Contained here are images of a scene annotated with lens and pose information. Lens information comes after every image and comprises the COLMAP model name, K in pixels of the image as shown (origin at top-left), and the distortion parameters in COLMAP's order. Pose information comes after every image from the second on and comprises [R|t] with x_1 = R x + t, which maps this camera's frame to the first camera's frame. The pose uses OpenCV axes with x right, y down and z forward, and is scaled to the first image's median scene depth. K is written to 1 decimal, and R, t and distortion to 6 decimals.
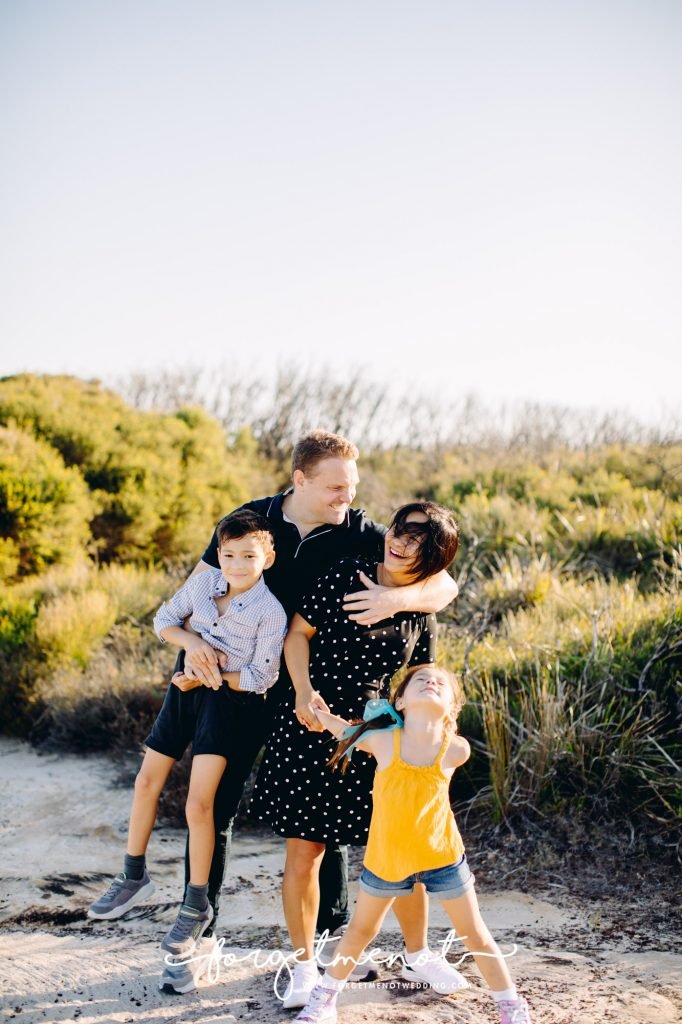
lens RADIAL K [[1480.7, 0, 341.0], [0, 1480.7, 512.0], [0, 0, 1]] dist [-0.187937, 0.439285]
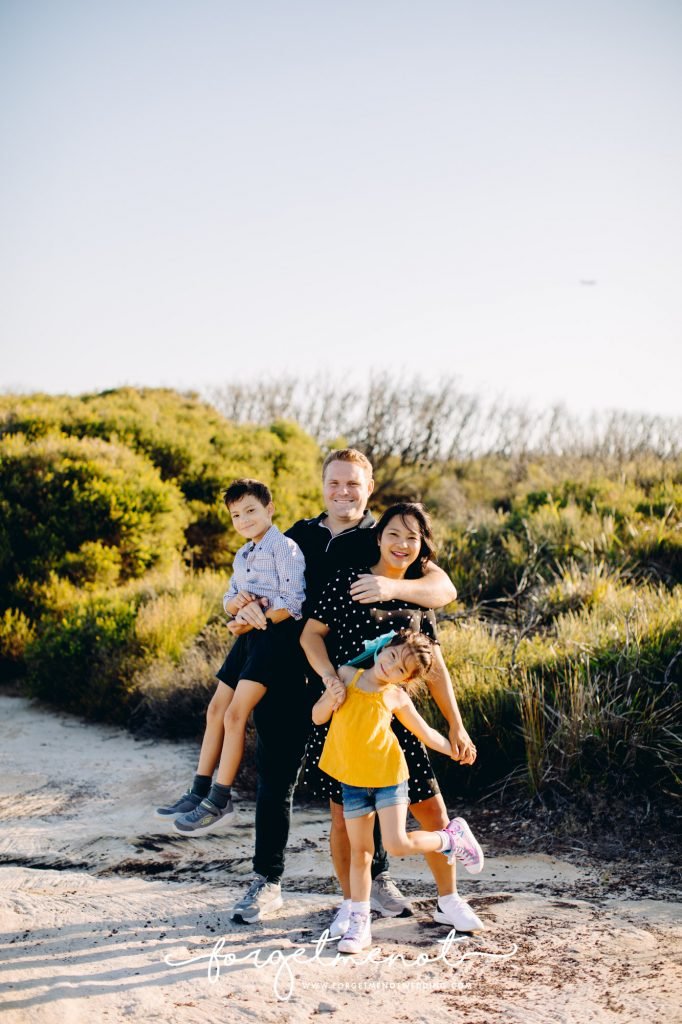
lens RADIAL K [[1480.7, 0, 341.0], [0, 1480.7, 512.0], [0, 0, 1]] dist [-0.187937, 0.439285]
pose [[0.997675, 0.001563, -0.068140, 0.032384], [-0.001820, 0.999991, -0.003711, -0.004812], [0.068133, 0.003826, 0.997669, -0.136235]]
